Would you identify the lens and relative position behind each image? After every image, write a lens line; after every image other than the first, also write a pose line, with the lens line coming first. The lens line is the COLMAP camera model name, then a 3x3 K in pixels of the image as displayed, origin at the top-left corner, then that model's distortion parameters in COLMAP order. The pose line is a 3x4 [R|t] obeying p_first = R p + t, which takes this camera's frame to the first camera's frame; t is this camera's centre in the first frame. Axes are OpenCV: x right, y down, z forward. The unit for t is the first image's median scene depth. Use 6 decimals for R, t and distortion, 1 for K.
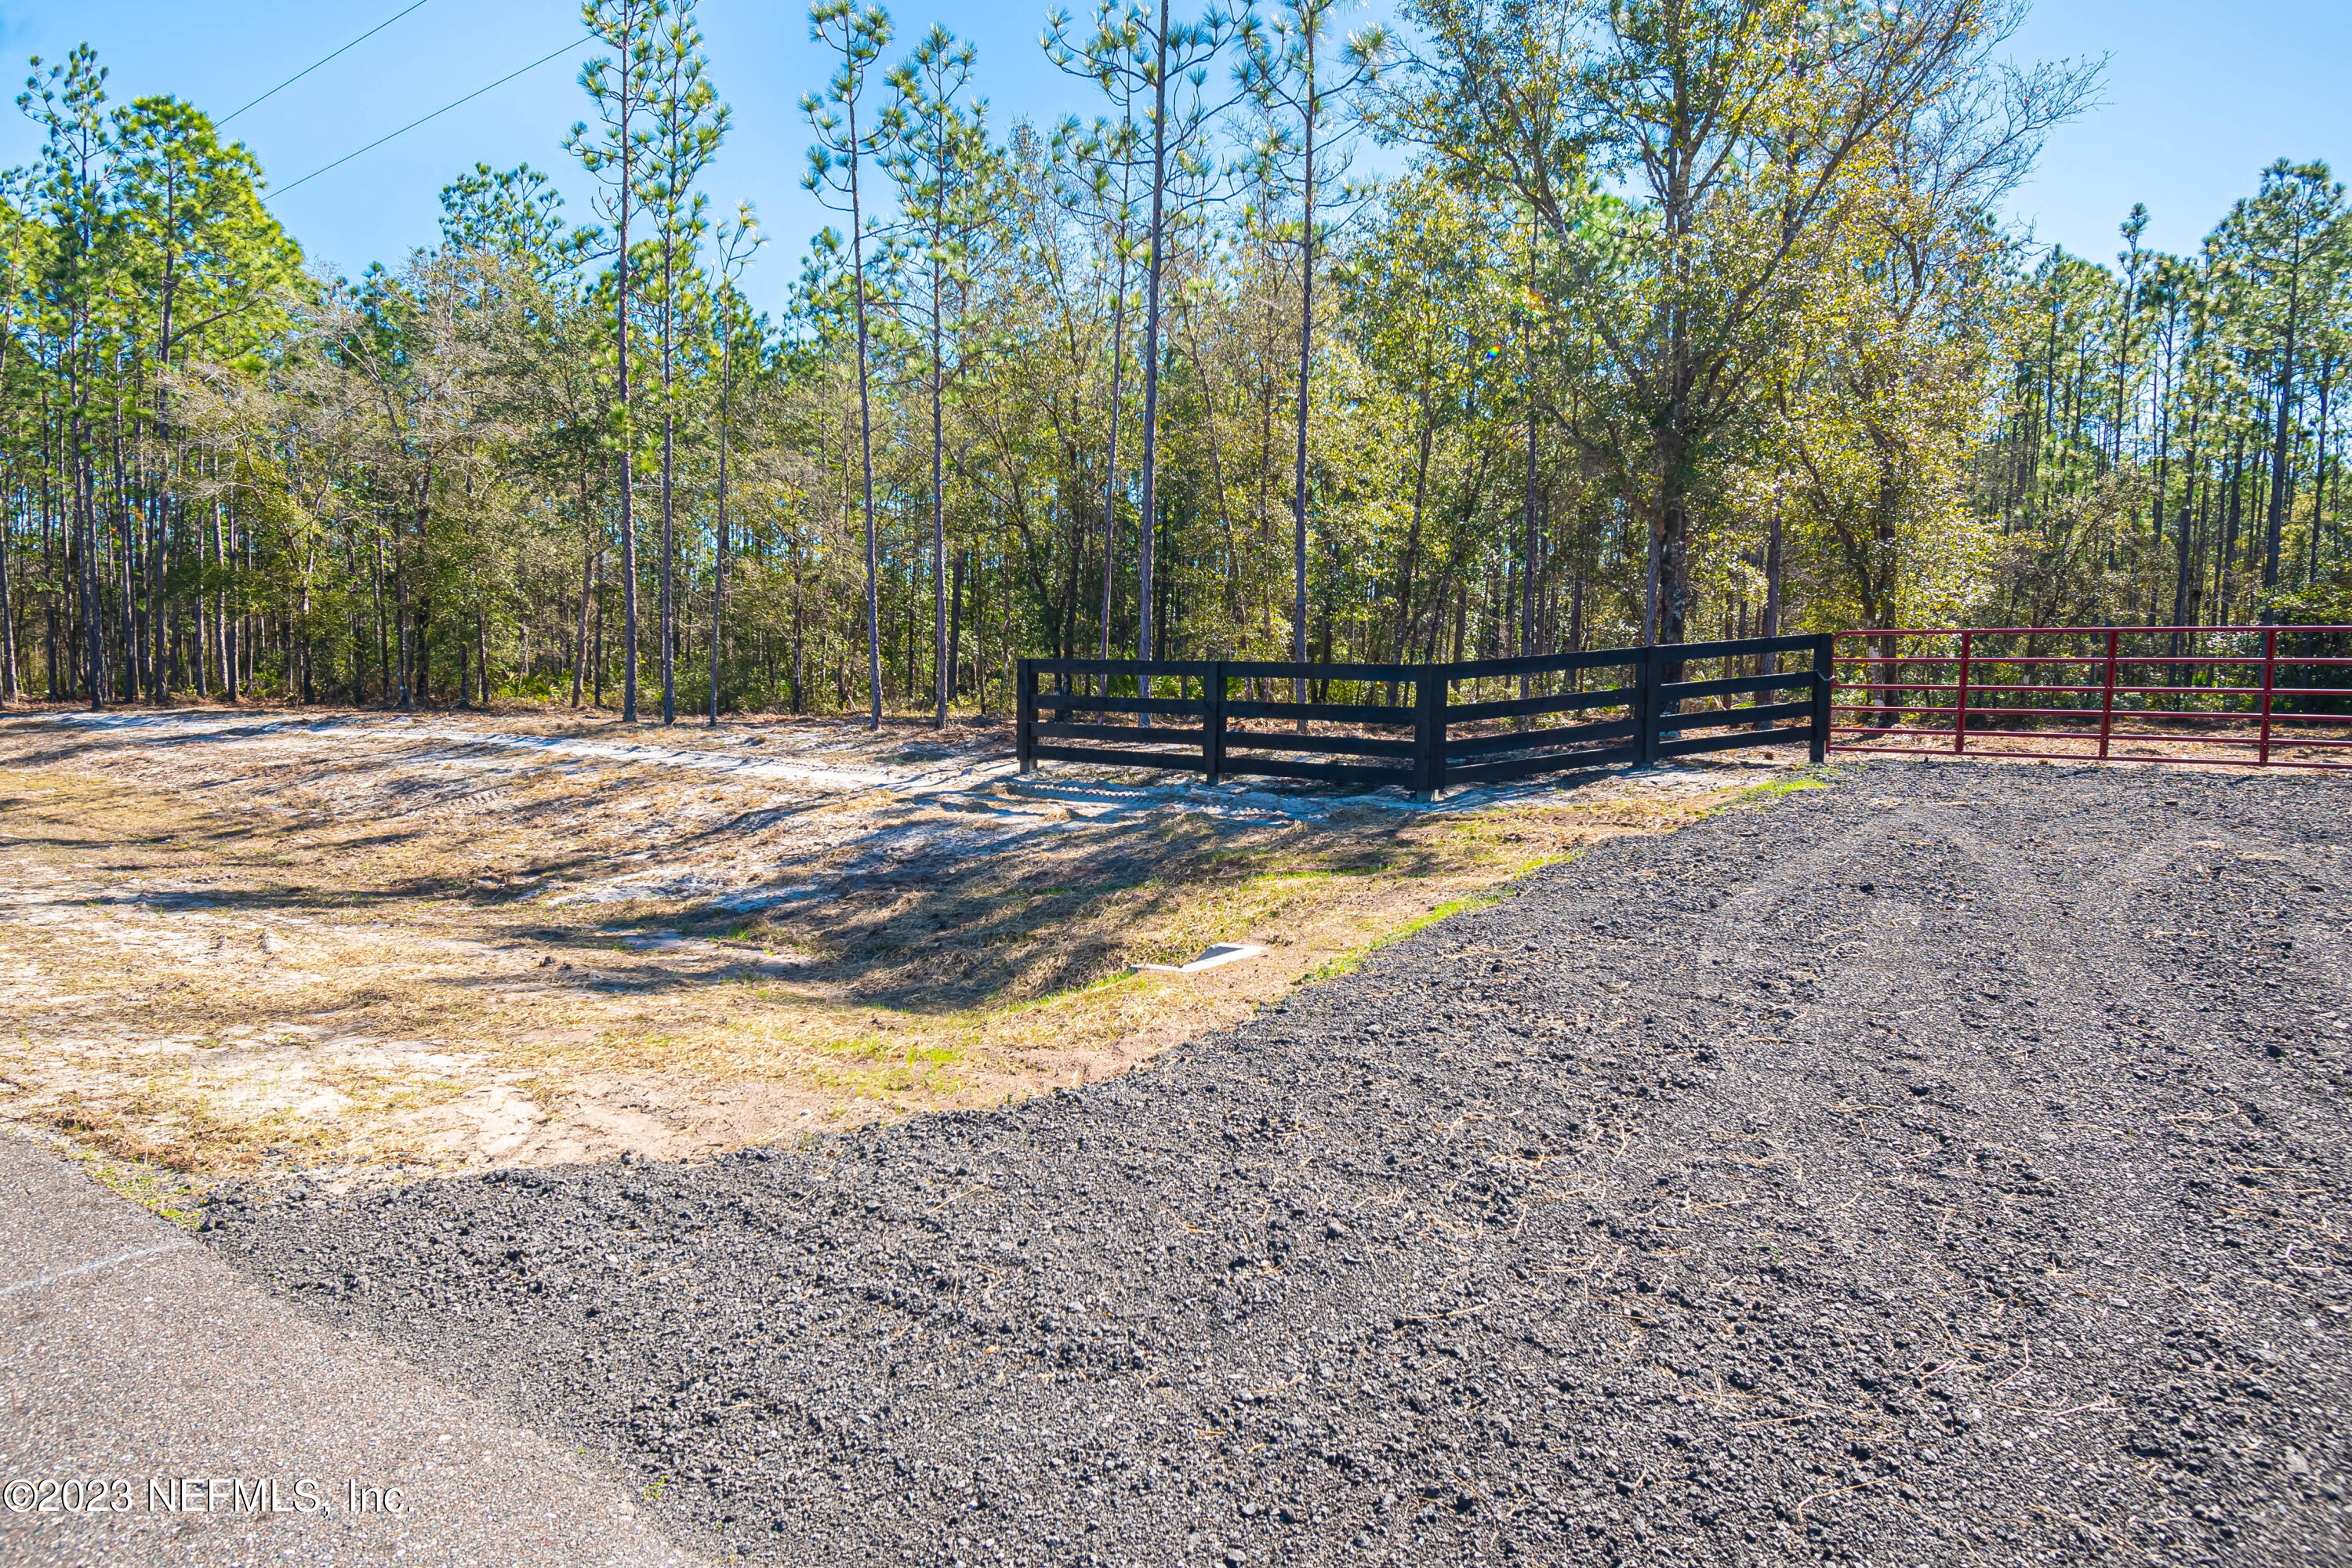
lens RADIAL K [[1346.0, 0, 1176.0], [0, 1346.0, 784.0], [0, 0, 1]] dist [0.000295, -0.029681]
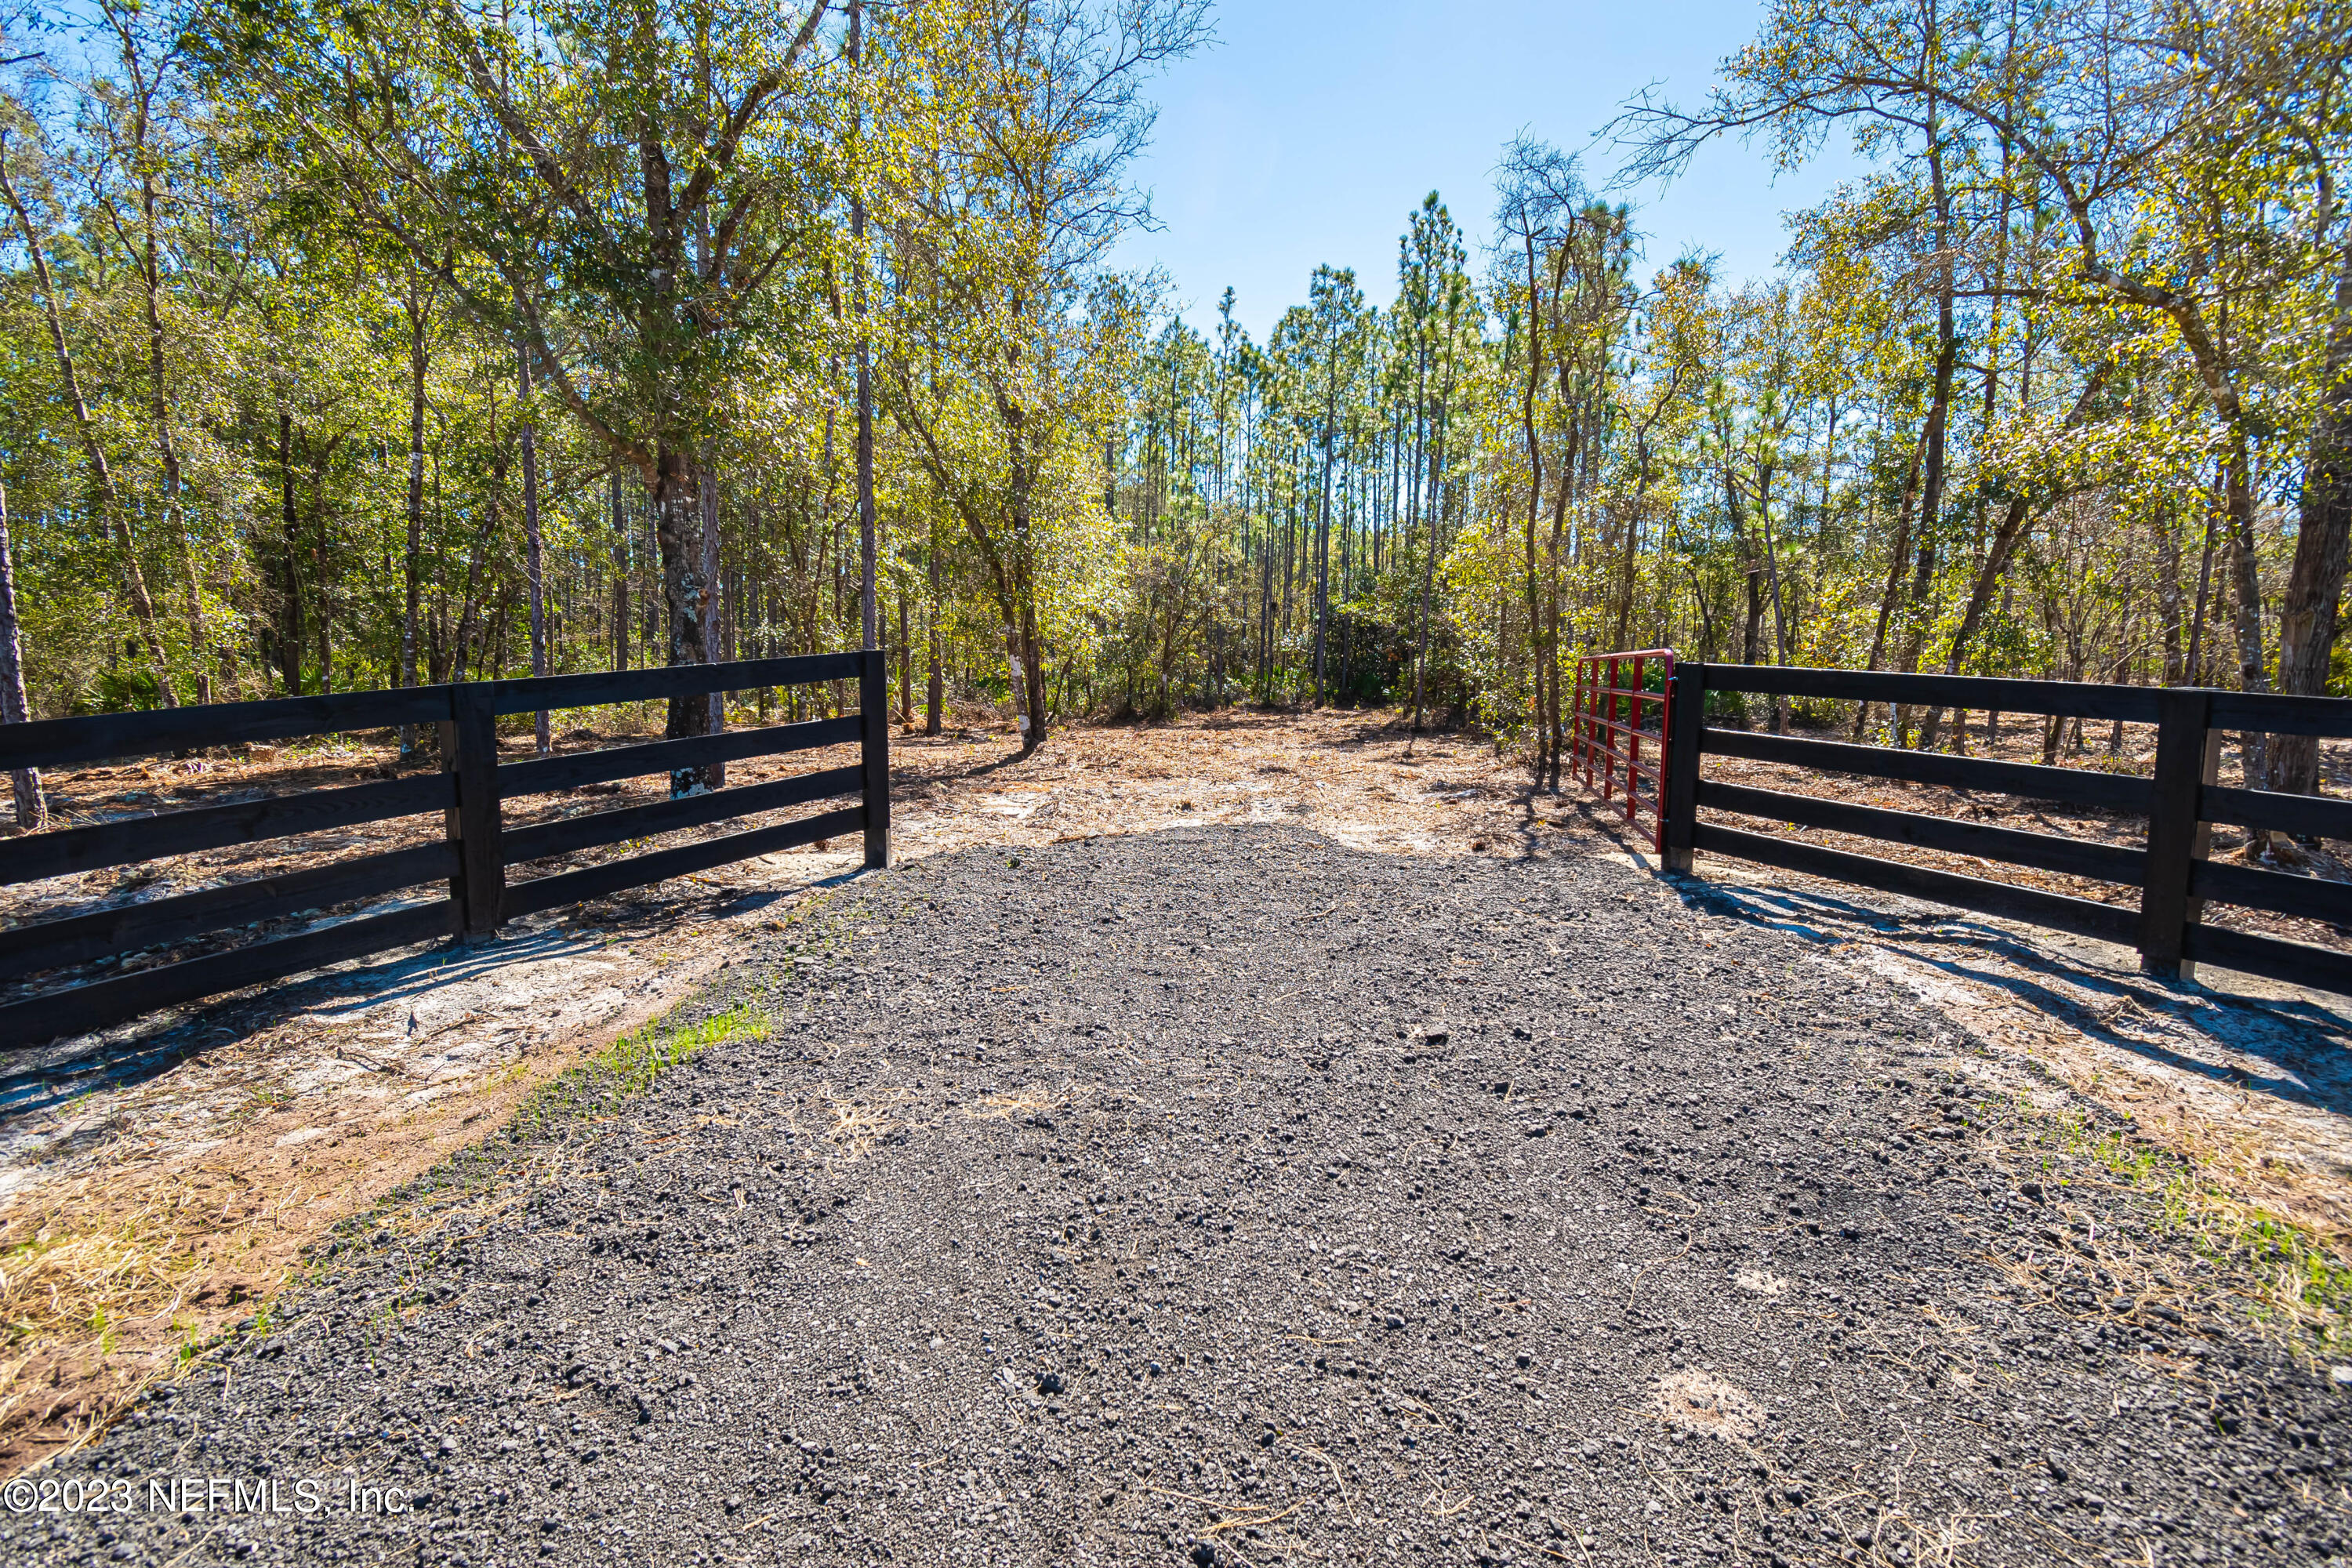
lens RADIAL K [[1098.3, 0, 1176.0], [0, 1098.3, 784.0], [0, 0, 1]] dist [0.016090, -0.025912]
pose [[0.839463, -0.064618, 0.539561, 0.150789], [0.048426, 0.997850, 0.044161, -0.030880], [-0.541254, -0.010943, 0.840788, 0.236991]]
